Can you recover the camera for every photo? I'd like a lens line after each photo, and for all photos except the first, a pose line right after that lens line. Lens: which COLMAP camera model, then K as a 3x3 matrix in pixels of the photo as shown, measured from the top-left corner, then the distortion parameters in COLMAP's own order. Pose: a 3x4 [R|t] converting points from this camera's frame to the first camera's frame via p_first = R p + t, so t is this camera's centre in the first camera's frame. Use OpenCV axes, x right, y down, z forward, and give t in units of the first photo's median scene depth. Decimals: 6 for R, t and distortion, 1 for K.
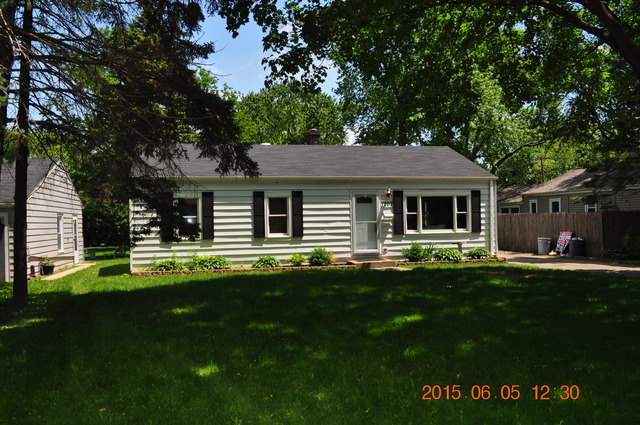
lens RADIAL K [[553.2, 0, 320.0], [0, 553.2, 212.5], [0, 0, 1]] dist [-0.003189, -0.000553]
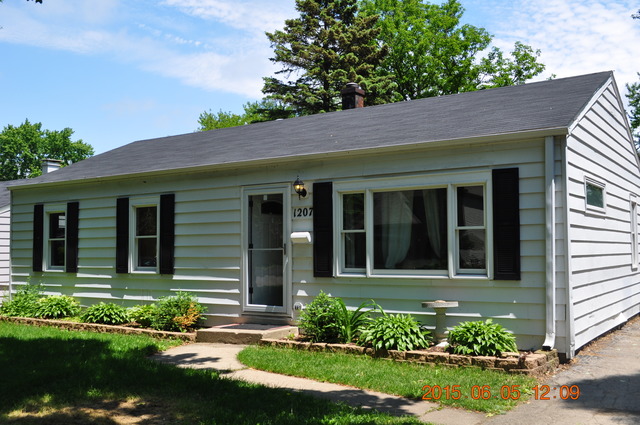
lens RADIAL K [[669.6, 0, 320.0], [0, 669.6, 221.9], [0, 0, 1]] dist [-0.088673, 0.017964]
pose [[0.689241, -0.020222, -0.724250, 0.542218], [0.007264, 0.999753, -0.021002, 0.004861], [0.724496, 0.009214, 0.689217, 0.613141]]
